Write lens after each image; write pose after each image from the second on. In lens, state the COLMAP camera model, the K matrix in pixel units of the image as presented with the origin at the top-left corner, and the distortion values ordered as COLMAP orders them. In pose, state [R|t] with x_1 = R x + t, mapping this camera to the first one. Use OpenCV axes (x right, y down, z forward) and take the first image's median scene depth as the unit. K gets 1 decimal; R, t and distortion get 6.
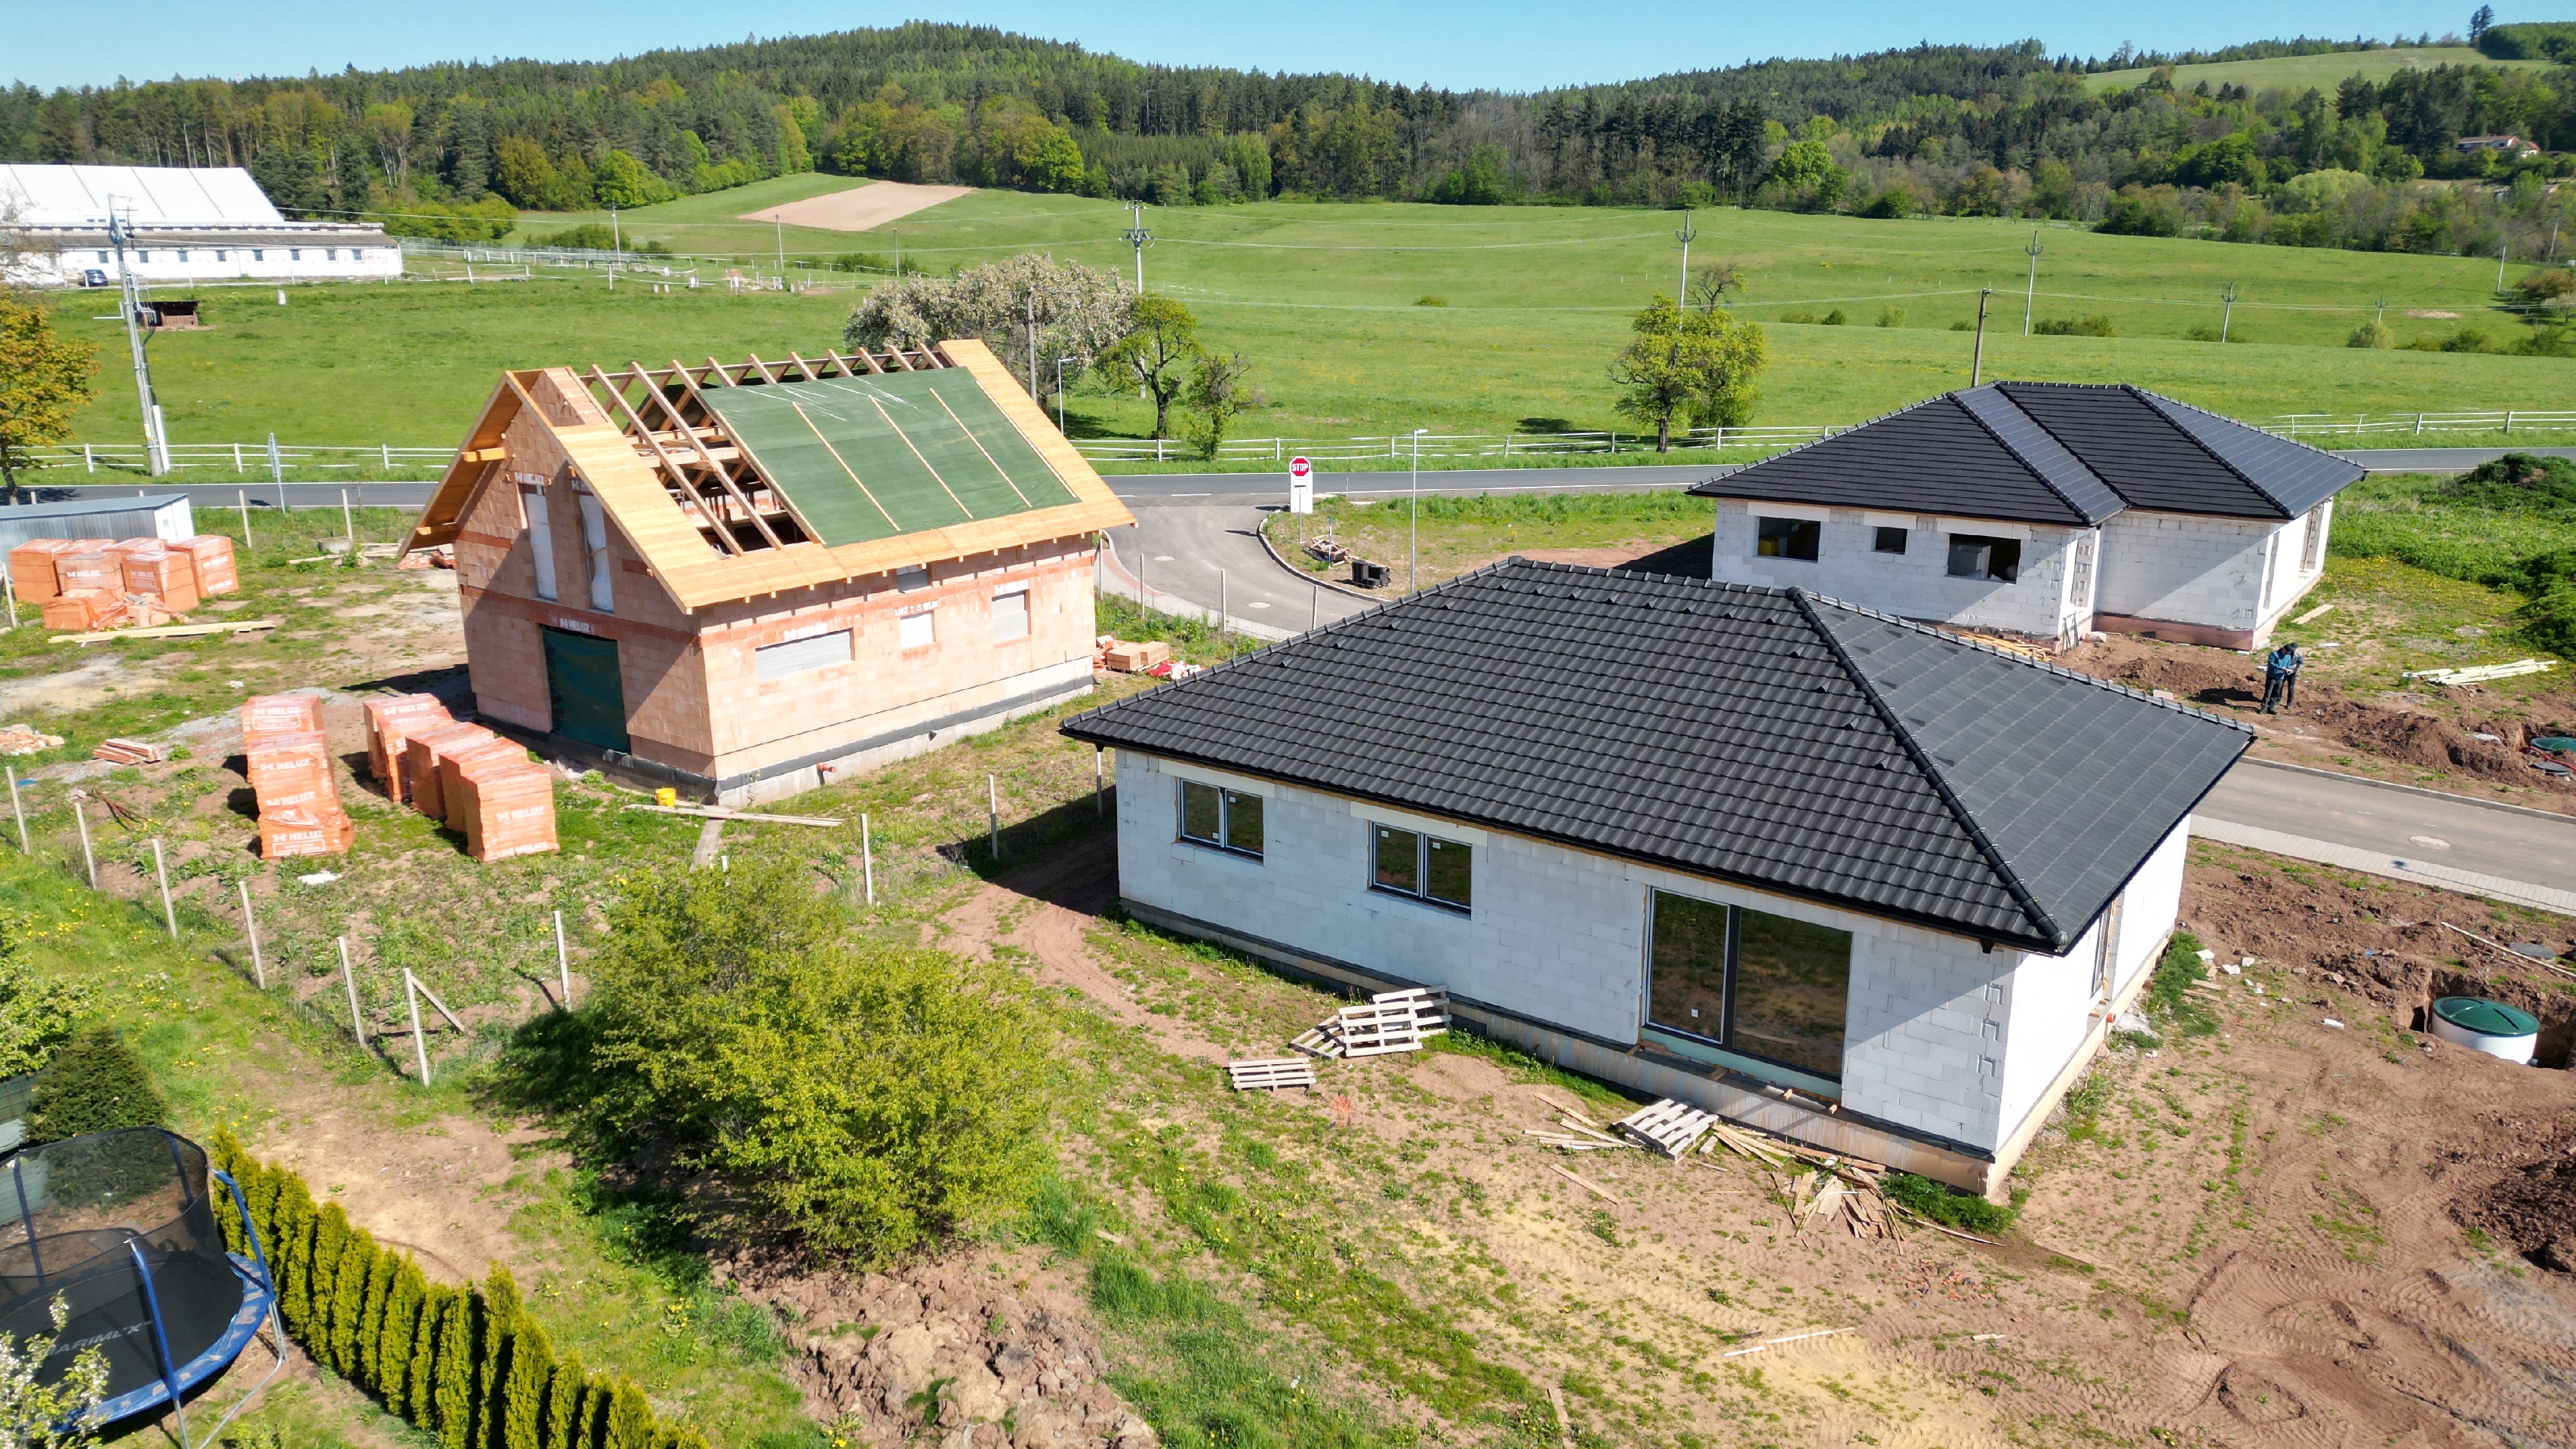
lens RADIAL K [[1765.8, 0, 1282.7], [0, 1765.8, 729.7], [0, 0, 1]] dist [0.096992, -0.111953]
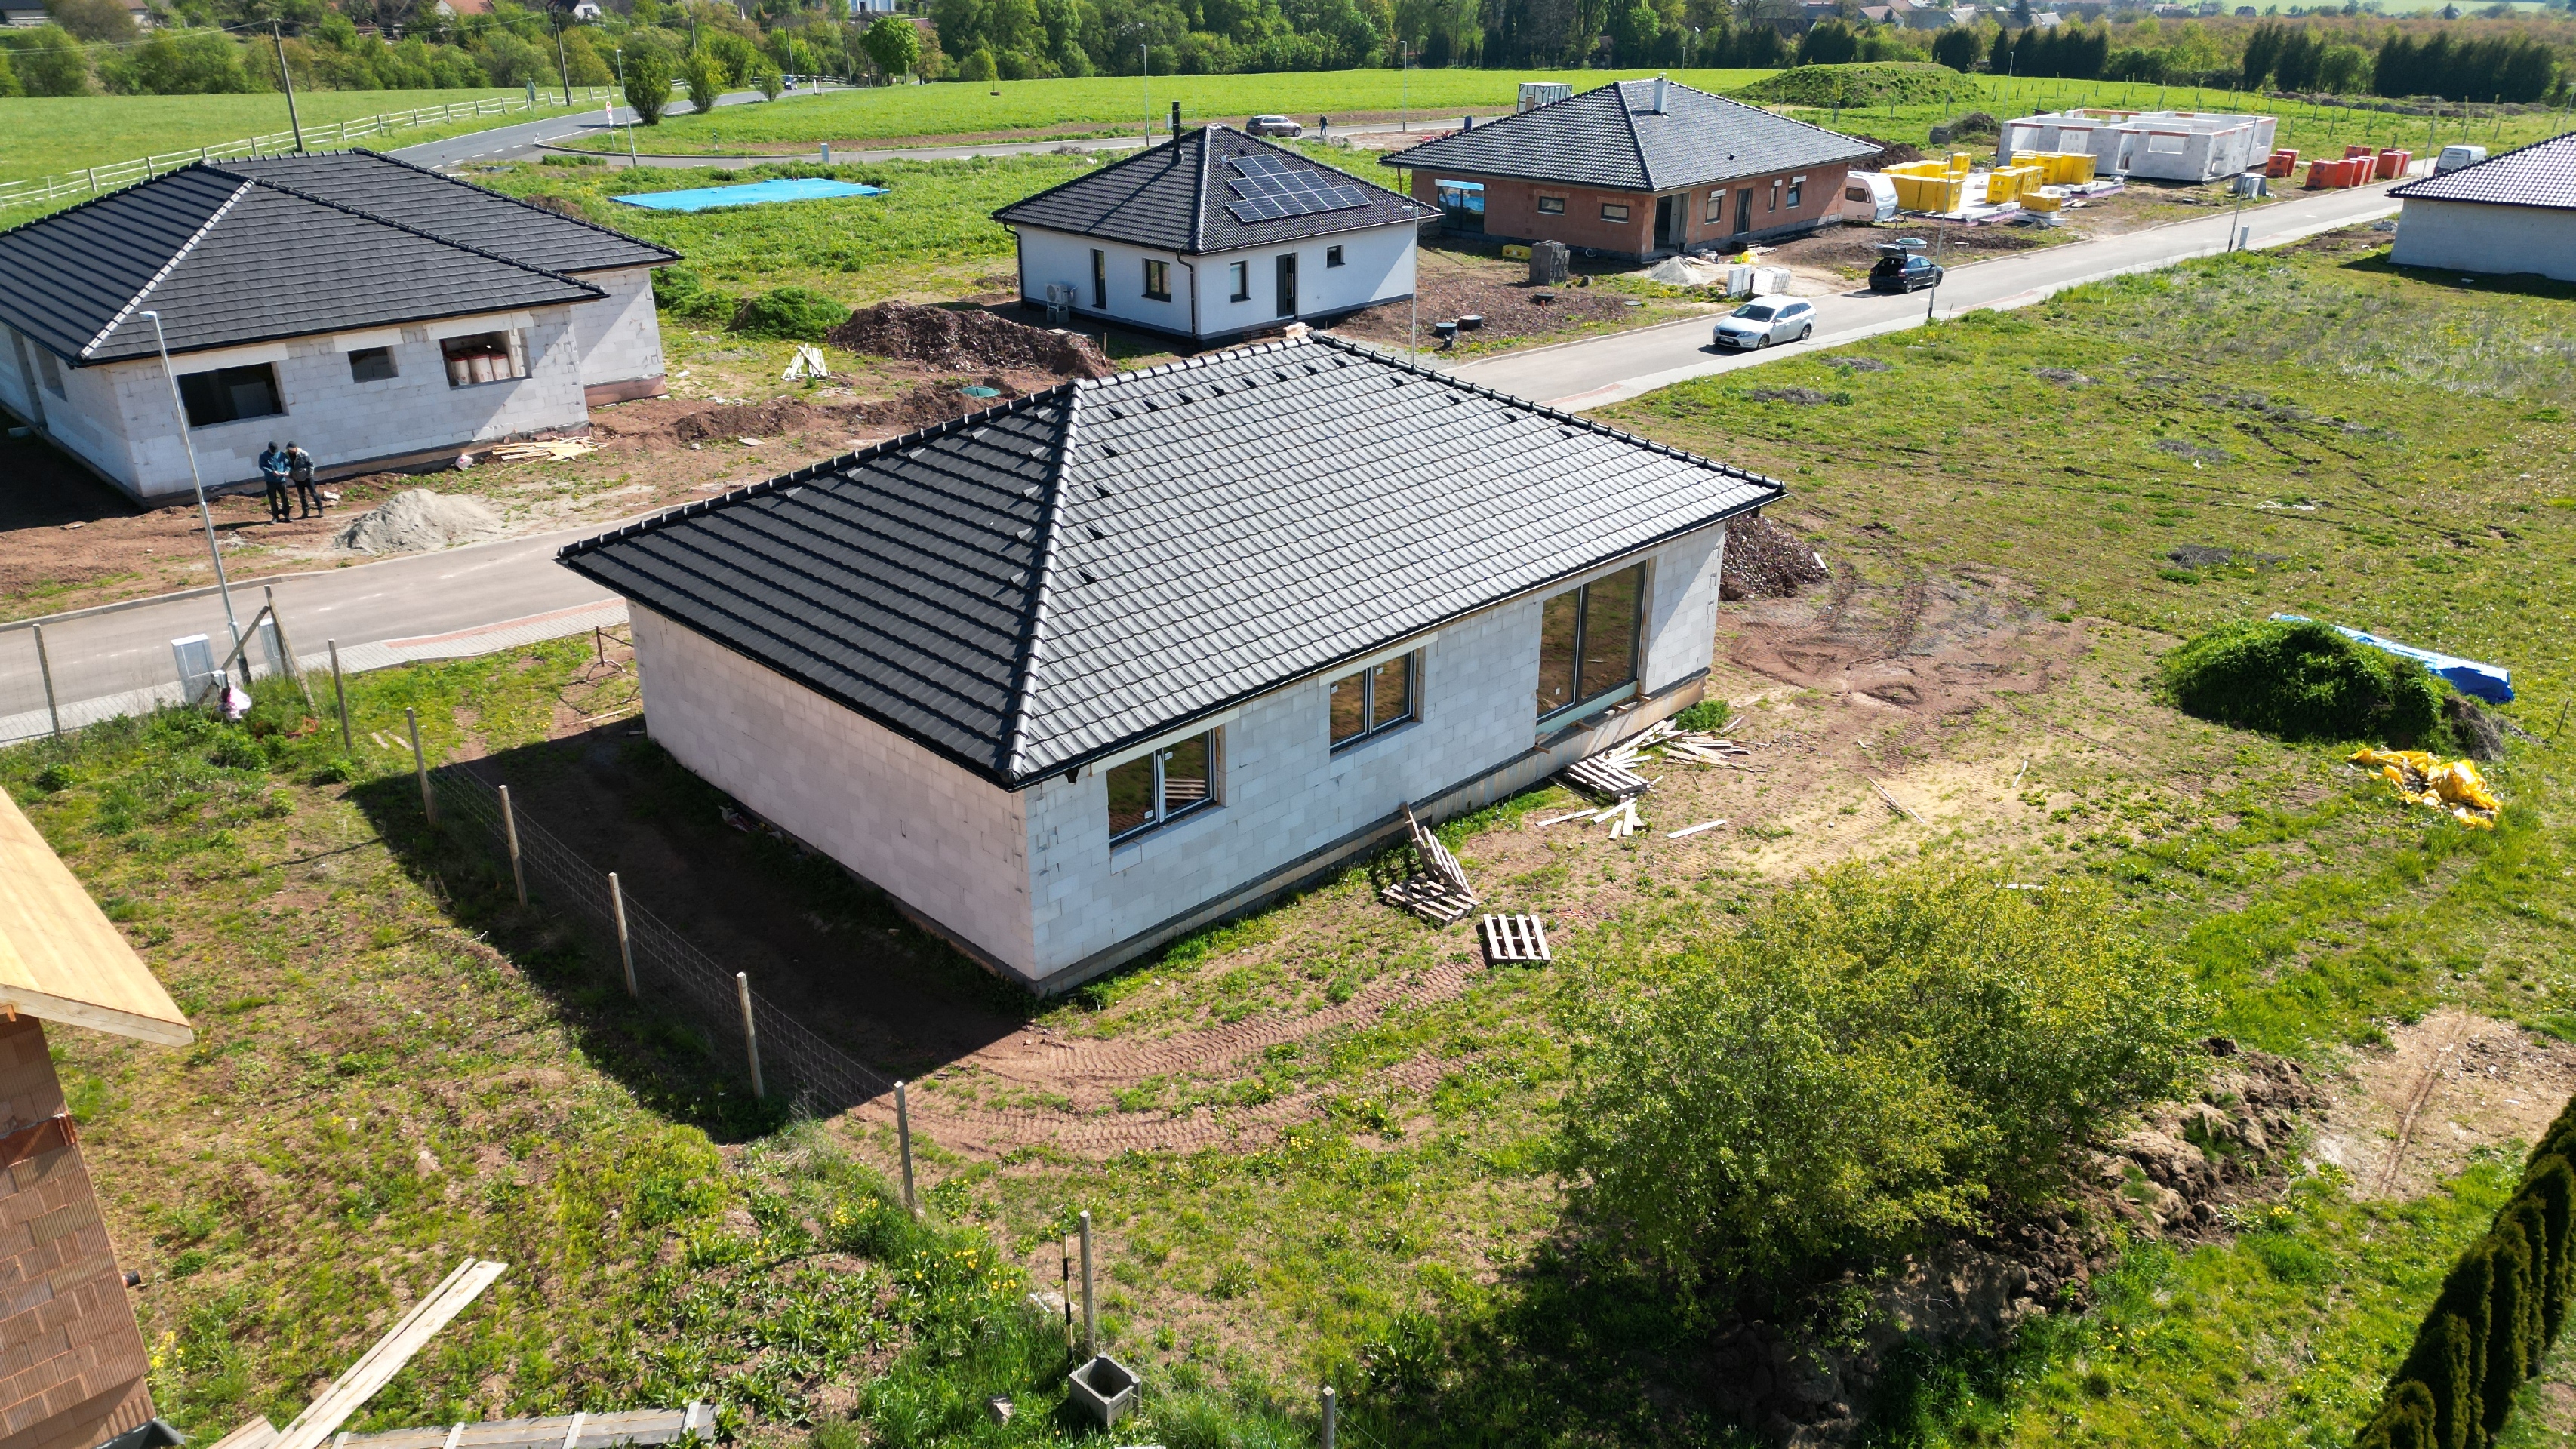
lens RADIAL K [[1769.9, 0, 1269.0], [0, 1769.9, 711.2], [0, 0, 1]] dist [0.097174, -0.096825]
pose [[0.150530, -0.387151, 0.909646, -0.754637], [0.272035, 0.900830, 0.338382, -0.239473], [-0.950441, 0.196519, 0.240921, 0.804592]]
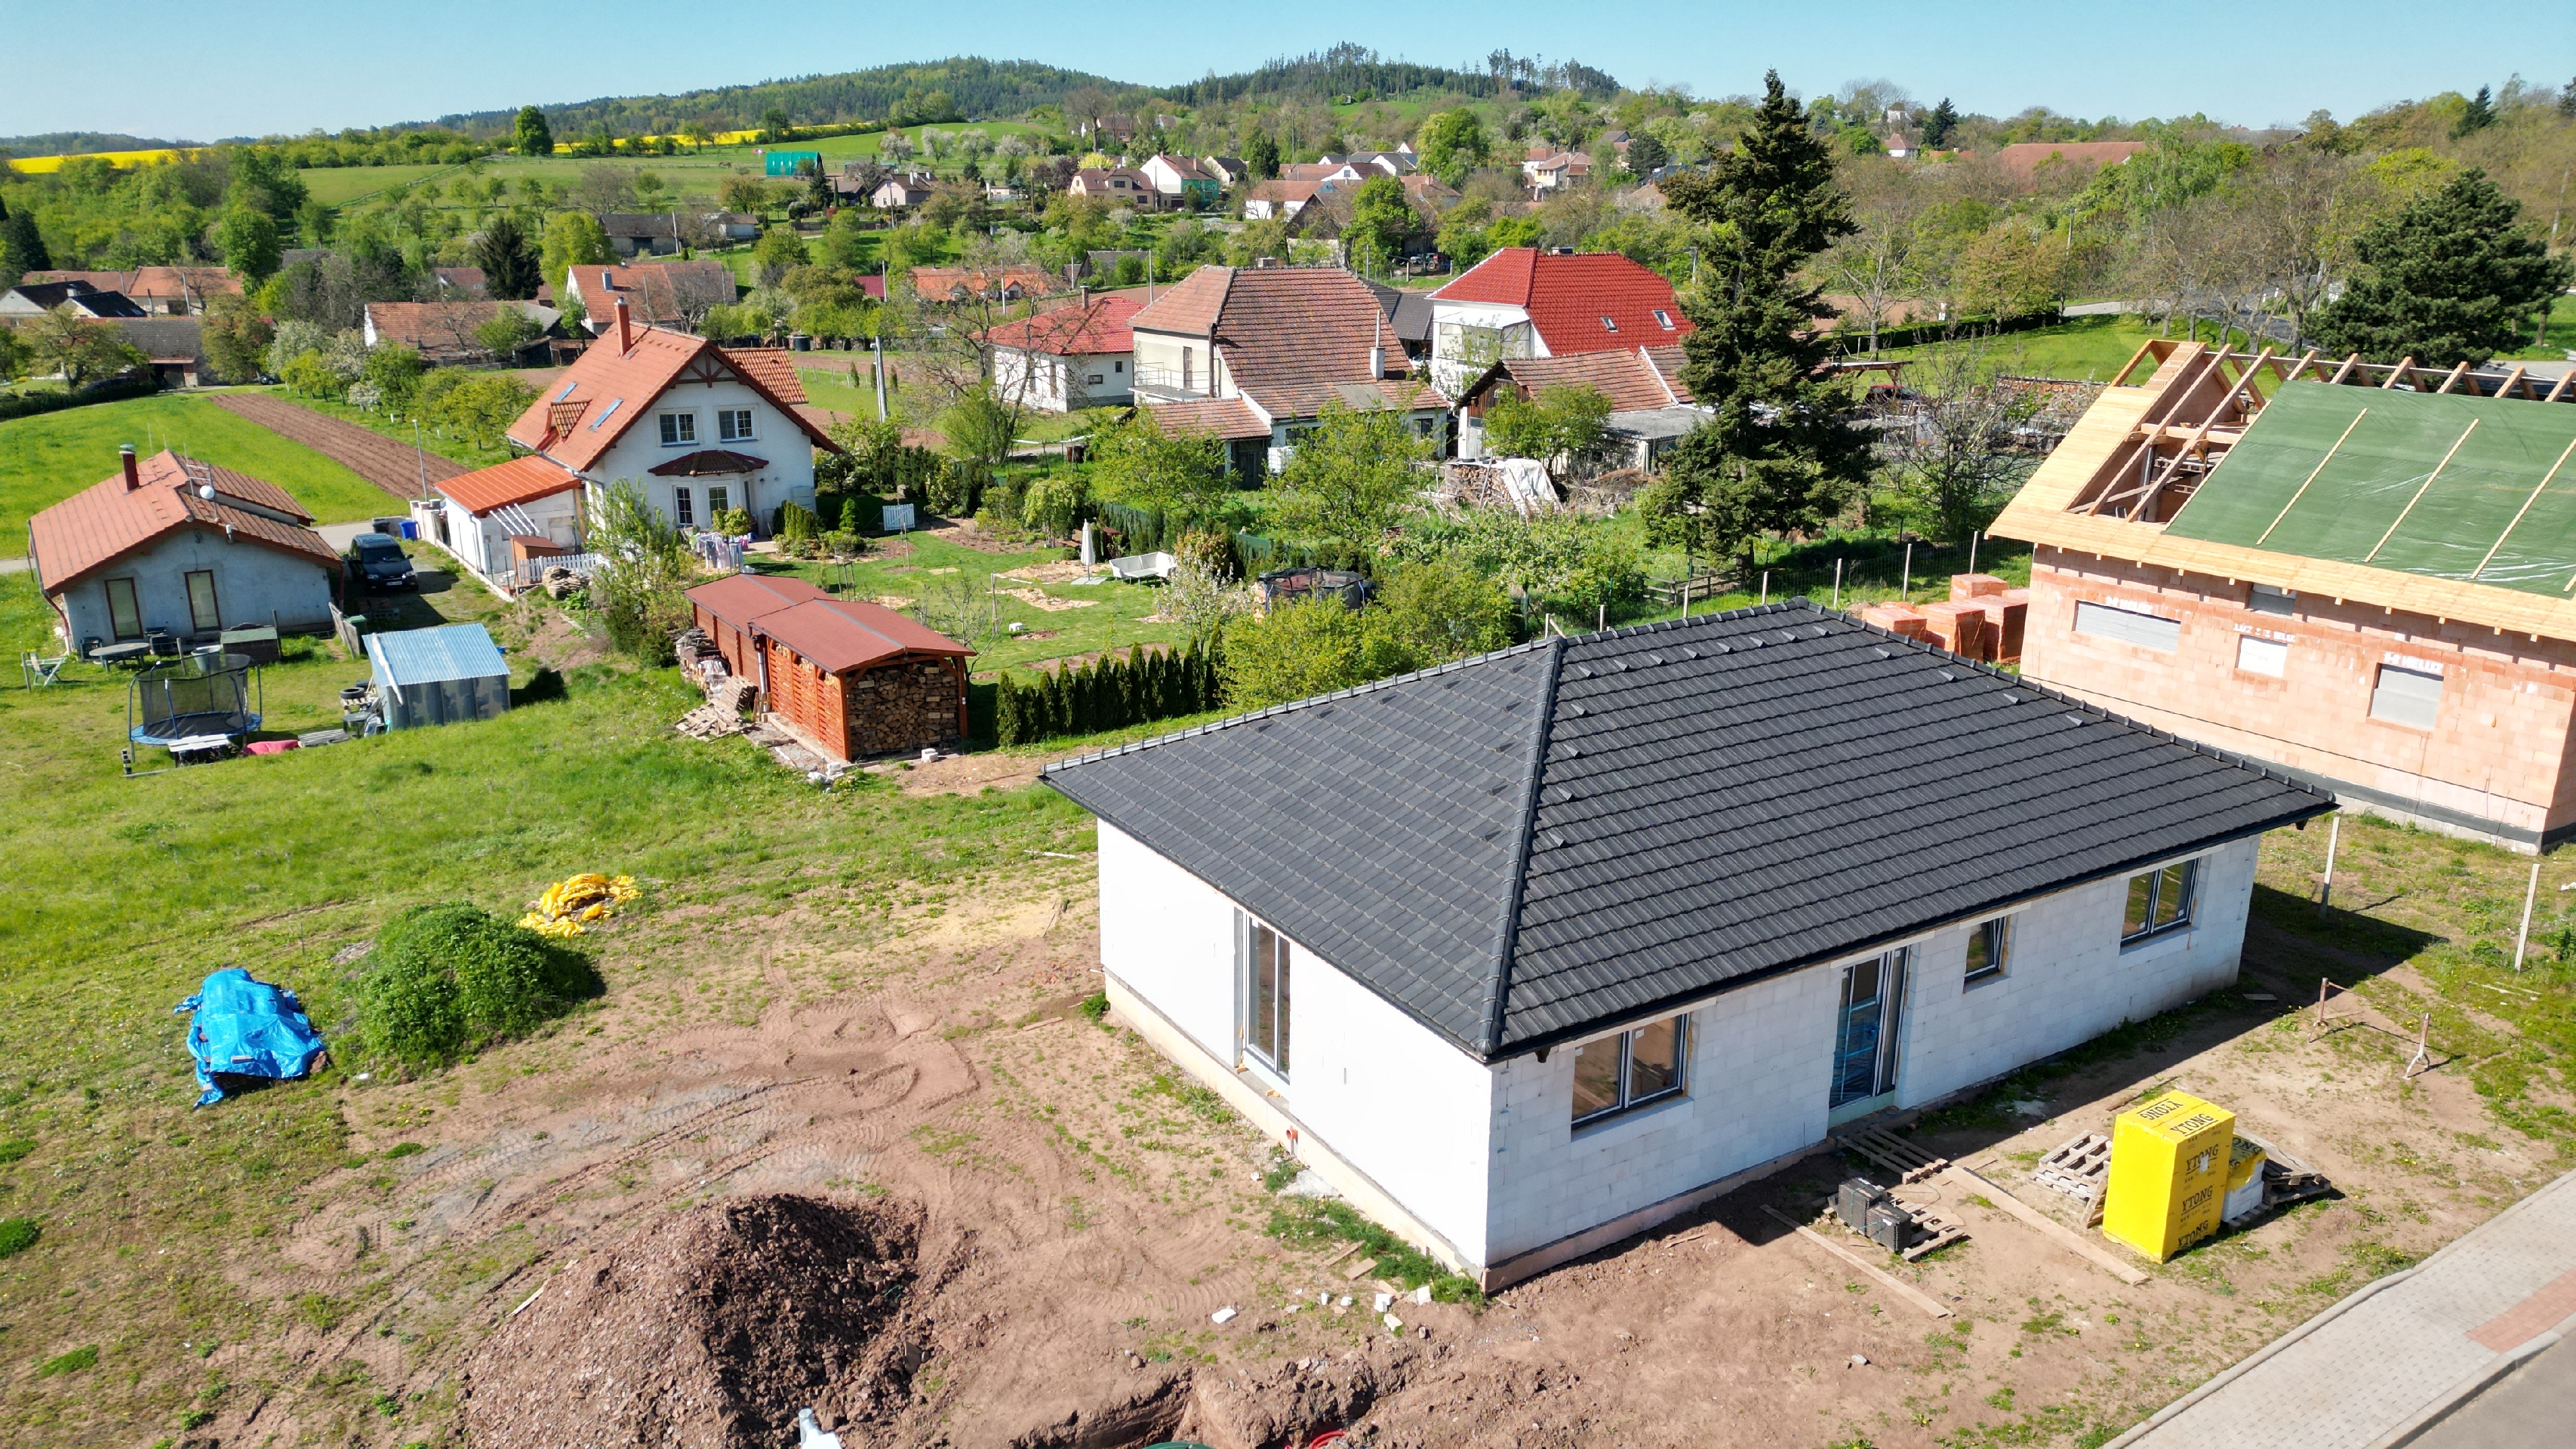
lens RADIAL K [[1769.9, 0, 1269.0], [0, 1769.9, 711.2], [0, 0, 1]] dist [0.097174, -0.096825]
pose [[-0.353009, 0.268338, -0.896314, 1.165053], [-0.259423, 0.892355, 0.369326, -0.343427], [0.898935, 0.362900, -0.245397, 1.090440]]
